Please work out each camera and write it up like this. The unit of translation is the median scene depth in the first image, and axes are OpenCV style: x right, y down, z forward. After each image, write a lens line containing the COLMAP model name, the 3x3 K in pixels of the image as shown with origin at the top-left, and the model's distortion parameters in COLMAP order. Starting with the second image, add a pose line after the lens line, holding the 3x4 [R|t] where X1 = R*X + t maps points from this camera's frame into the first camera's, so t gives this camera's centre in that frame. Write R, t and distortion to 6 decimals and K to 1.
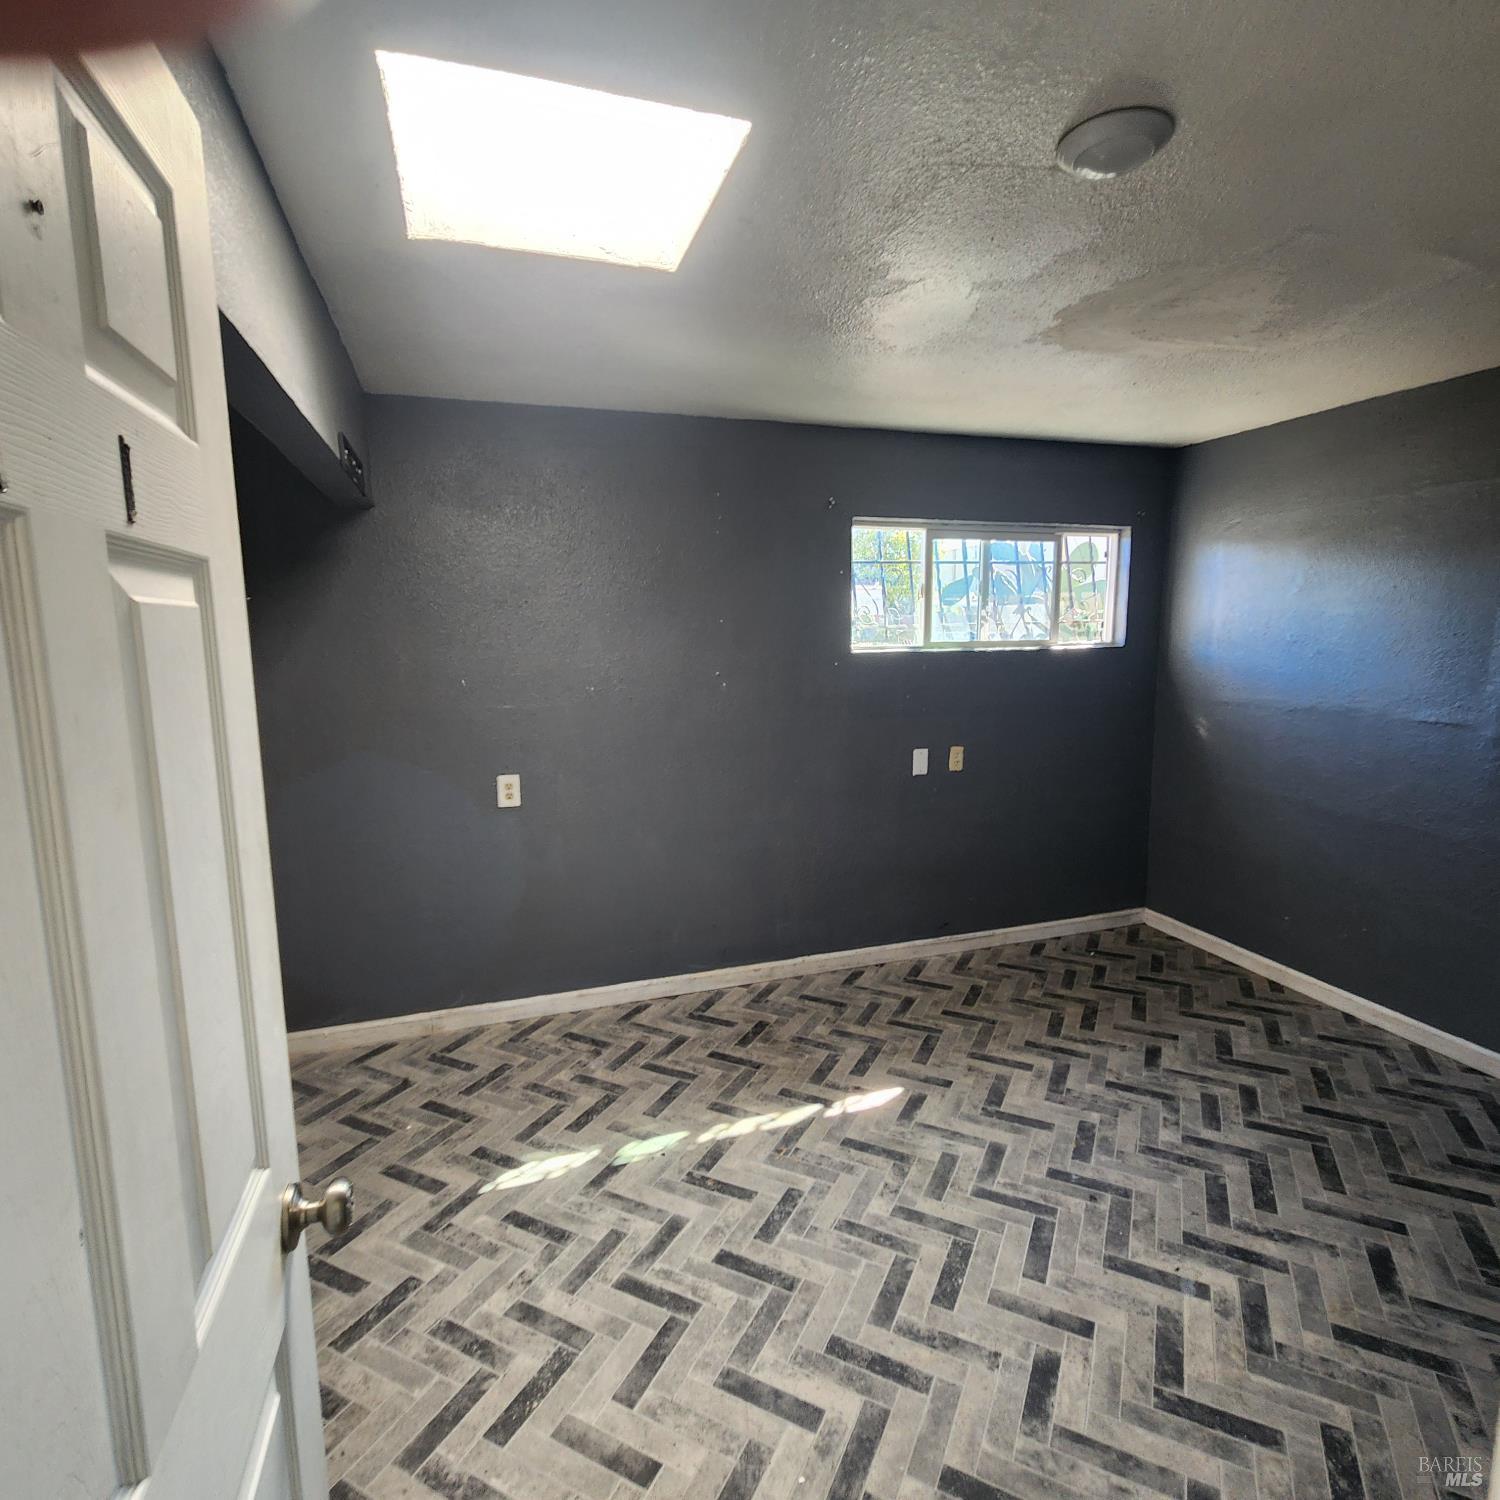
lens RADIAL K [[823.1, 0, 748.6], [0, 823.1, 751.8], [0, 0, 1]] dist [0.002484, 0.000850]
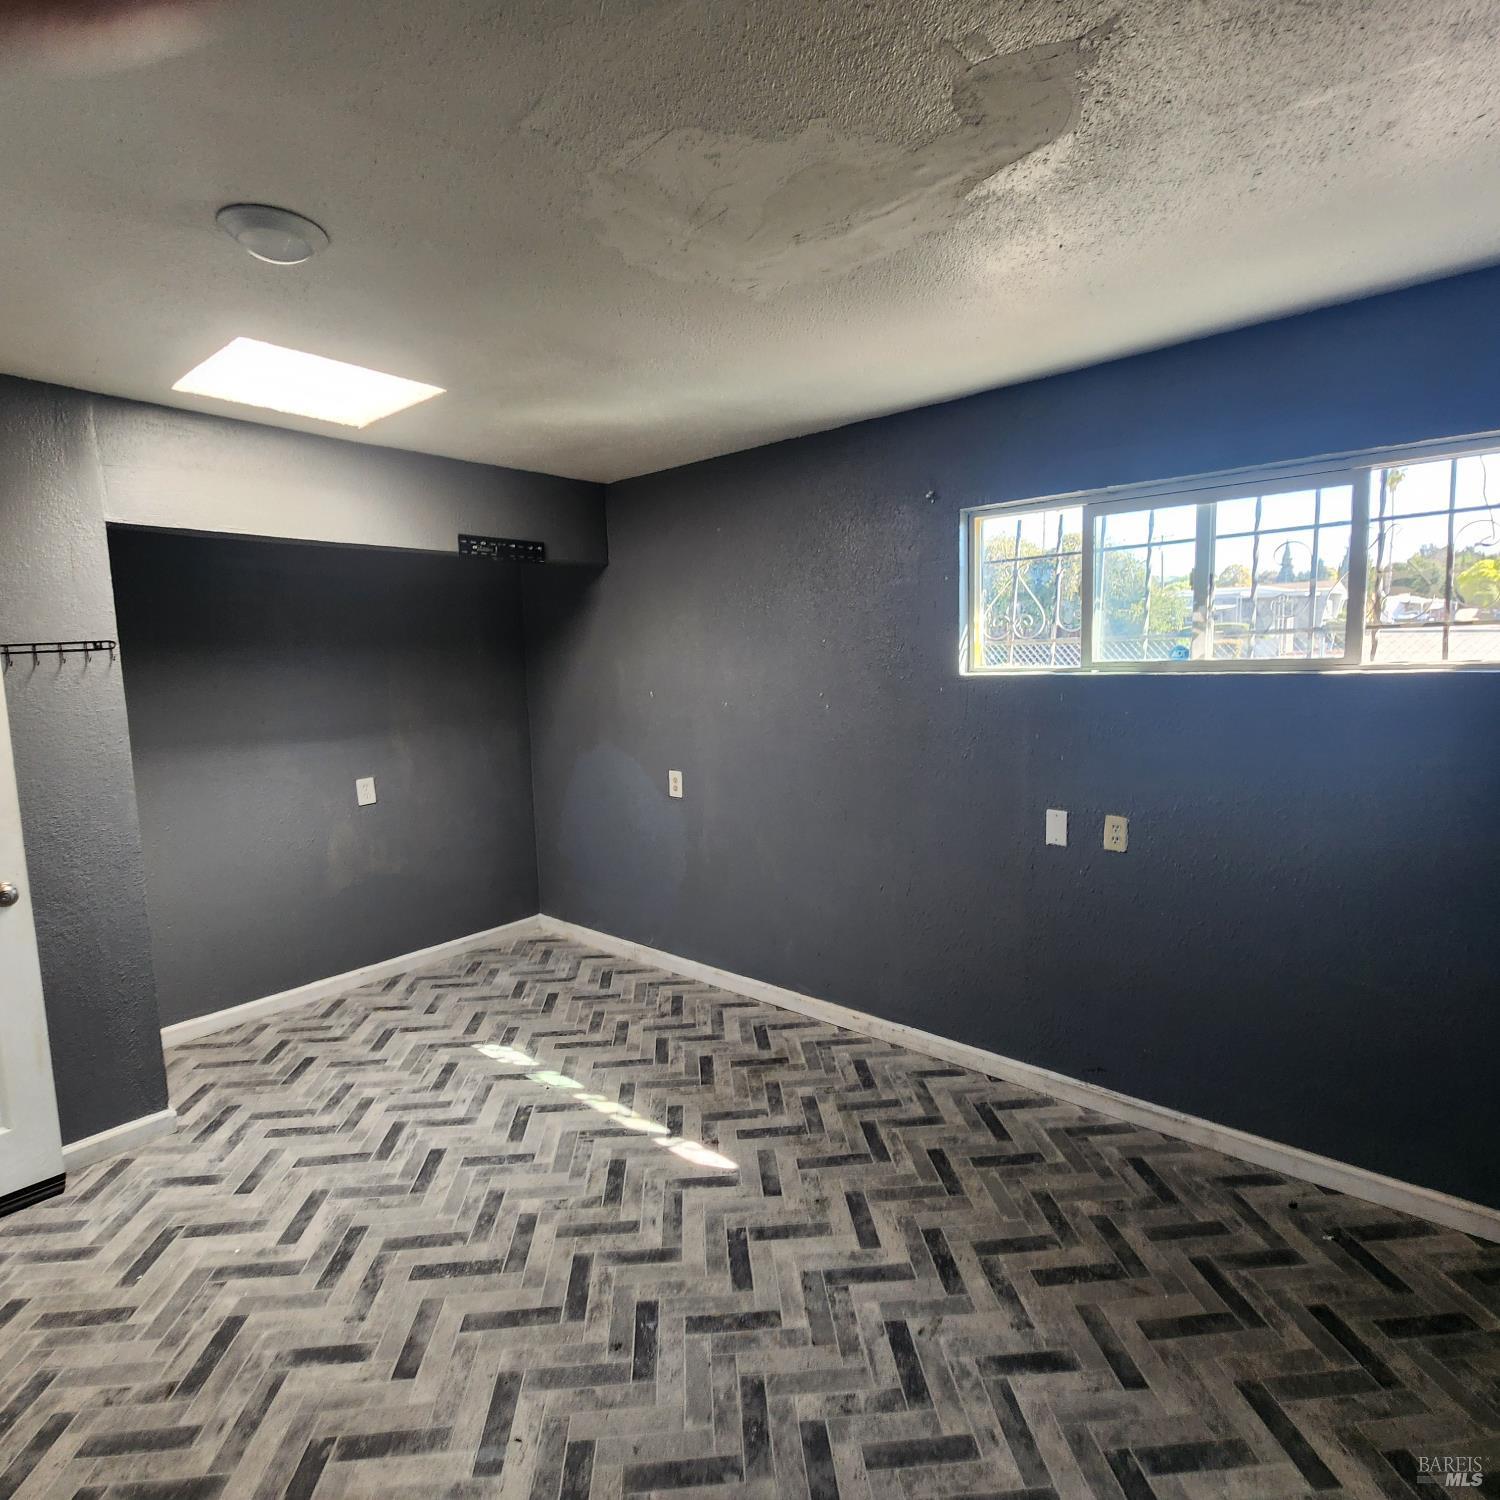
lens RADIAL K [[823.1, 0, 746.1], [0, 823.1, 747.7], [0, 0, 1]] dist [0.002484, 0.000850]
pose [[0.512502, 0.095767, -0.853329, 0.945831], [-0.102128, 0.993506, 0.050162, -0.091900], [0.852591, 0.061441, 0.518954, 0.537930]]
